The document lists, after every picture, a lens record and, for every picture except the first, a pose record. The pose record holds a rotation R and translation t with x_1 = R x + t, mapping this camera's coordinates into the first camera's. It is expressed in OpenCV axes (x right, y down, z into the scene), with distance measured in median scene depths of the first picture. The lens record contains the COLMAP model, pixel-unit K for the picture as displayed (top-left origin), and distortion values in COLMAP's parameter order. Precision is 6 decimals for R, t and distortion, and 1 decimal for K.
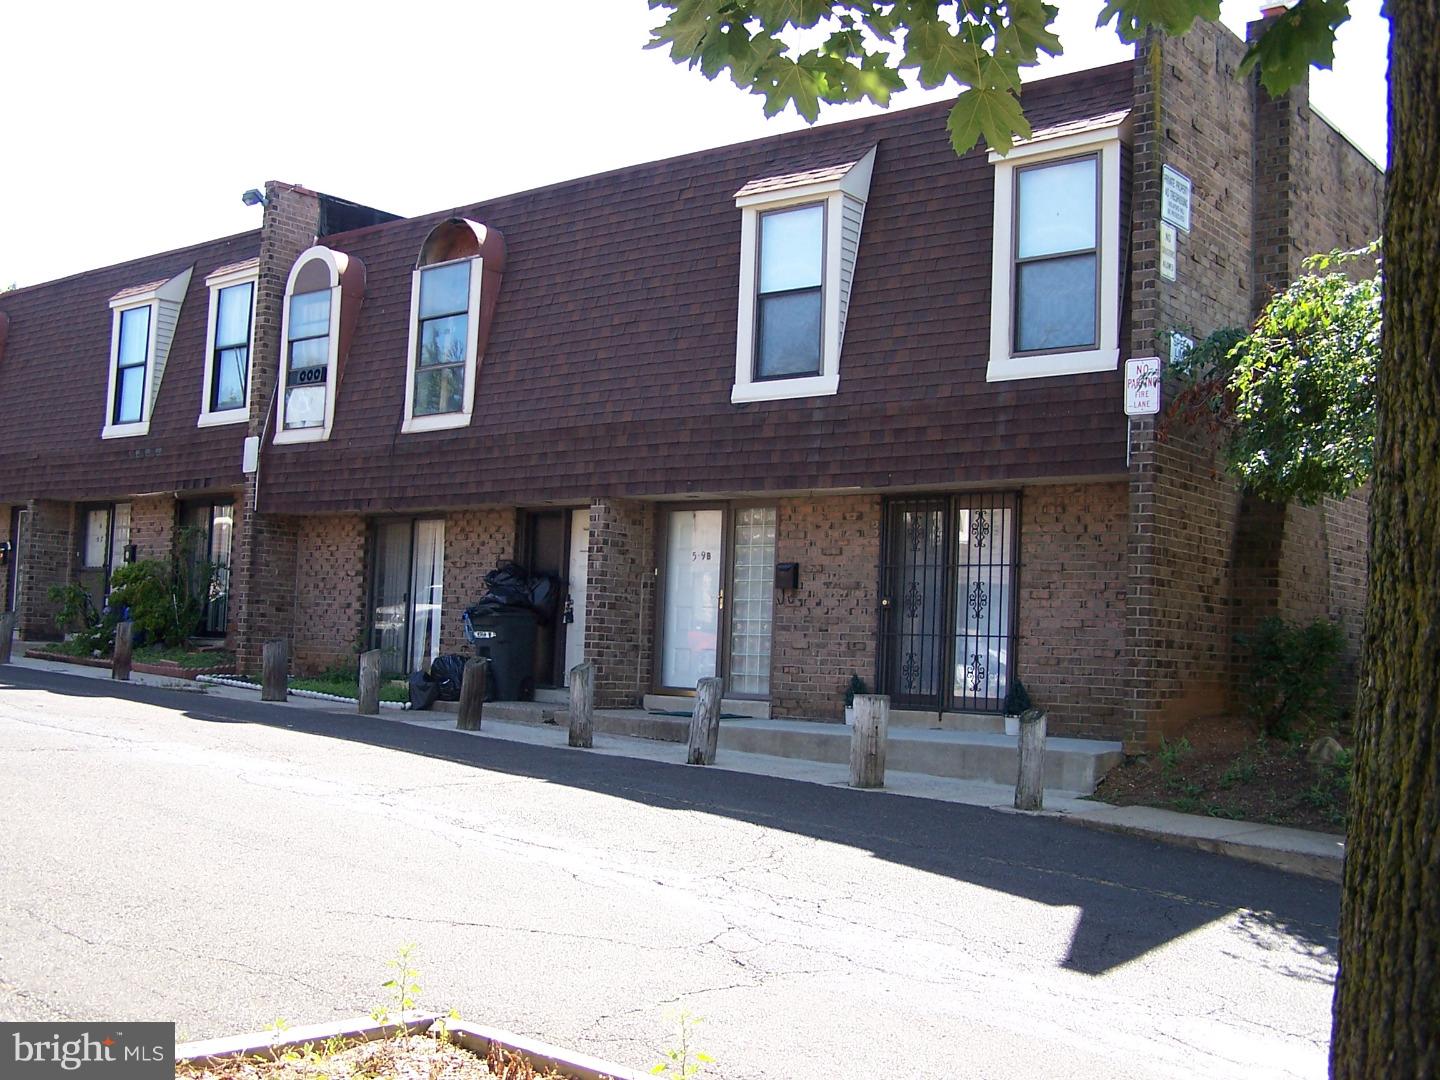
lens RADIAL K [[1615.1, 0, 711.1], [0, 1615.1, 549.0], [0, 0, 1]] dist [-0.182501, 0.316574]
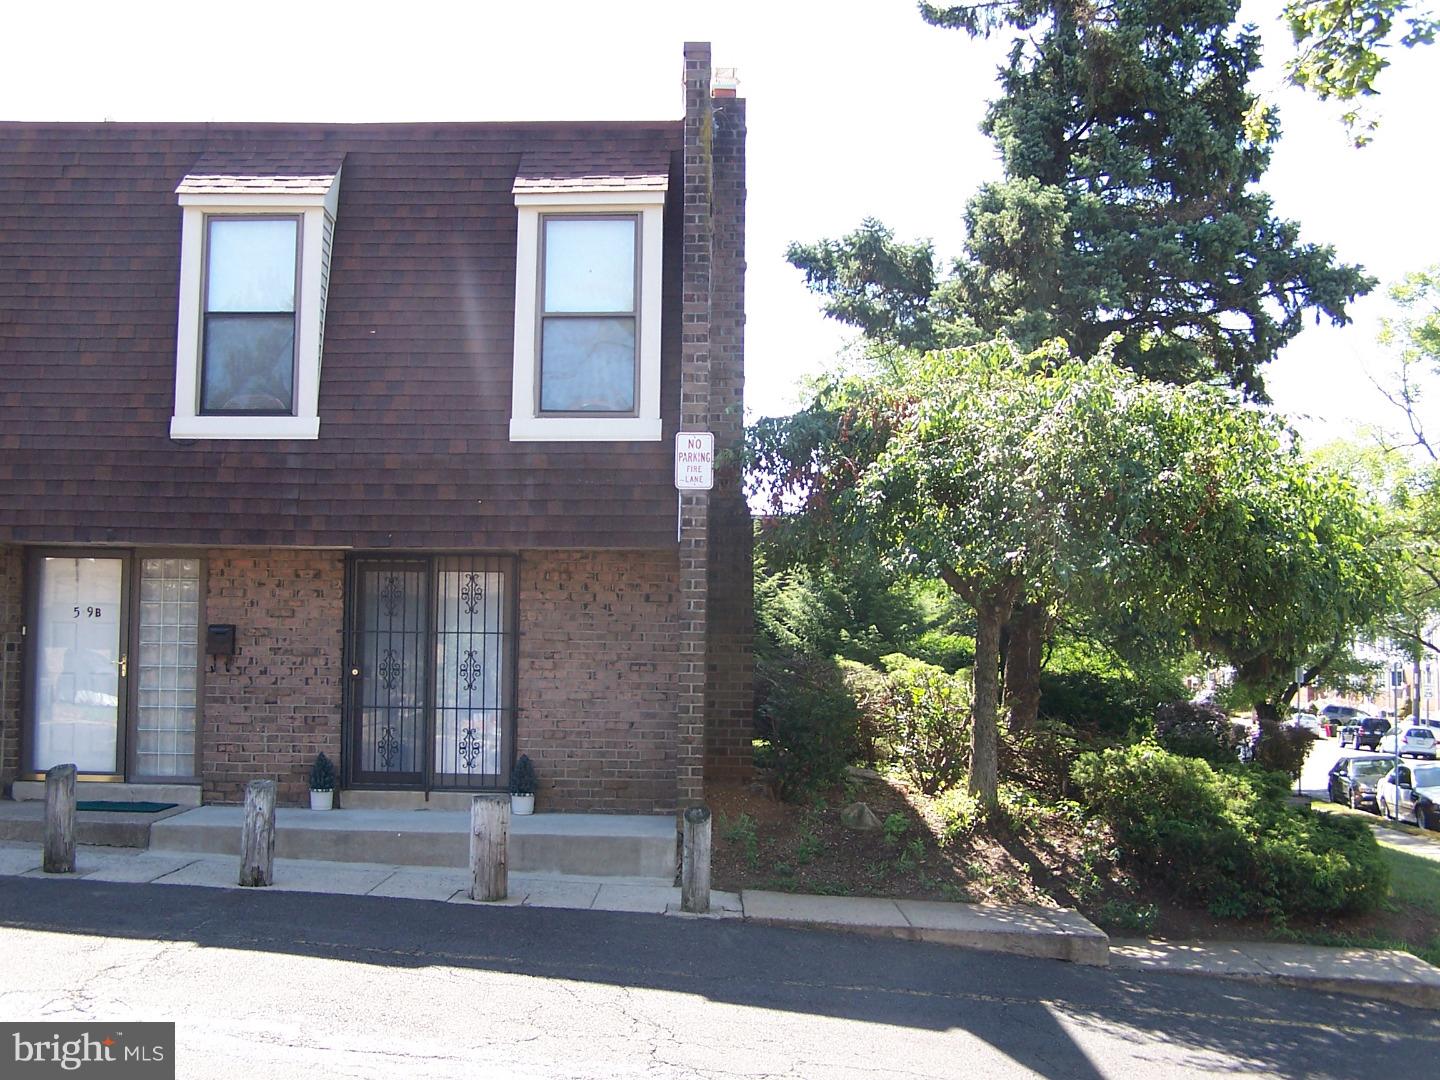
lens RADIAL K [[1615.1, 0, 711.1], [0, 1615.1, 549.0], [0, 0, 1]] dist [-0.182501, 0.316574]
pose [[0.779354, 0.013836, 0.626431, -0.303570], [-0.023647, 0.999693, 0.007339, -0.047674], [-0.626137, -0.020533, 0.779442, 0.181413]]
